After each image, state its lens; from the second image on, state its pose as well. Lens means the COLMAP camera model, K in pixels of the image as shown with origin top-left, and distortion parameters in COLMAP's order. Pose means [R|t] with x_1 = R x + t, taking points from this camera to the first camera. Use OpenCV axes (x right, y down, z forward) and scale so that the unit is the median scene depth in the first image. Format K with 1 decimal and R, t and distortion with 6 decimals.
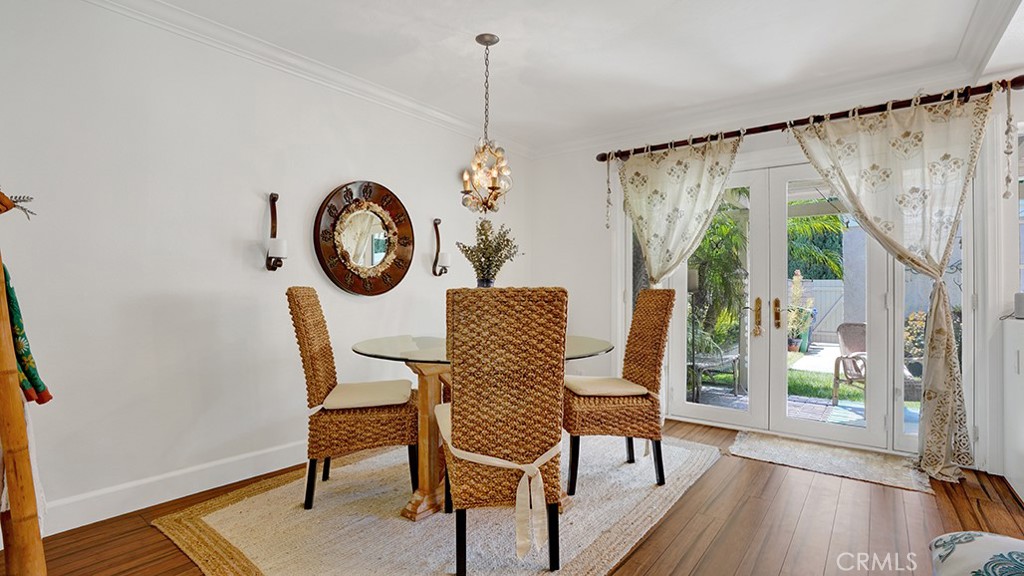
lens RADIAL K [[479.4, 0, 494.6], [0, 479.4, 288.6], [0, 0, 1]] dist [-0.053652, 0.018047]
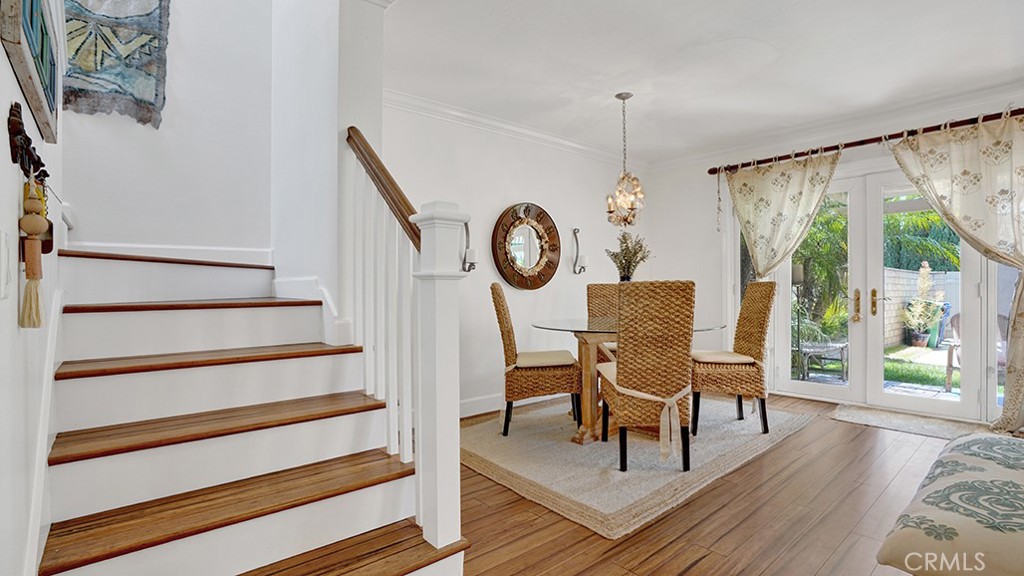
lens RADIAL K [[479.4, 0, 501.9], [0, 479.4, 294.0], [0, 0, 1]] dist [-0.053652, 0.018047]
pose [[0.982593, -0.009416, -0.185534, -0.105865], [0.012342, 0.999817, 0.014620, 0.006608], [0.185363, -0.016655, 0.982529, -0.364543]]
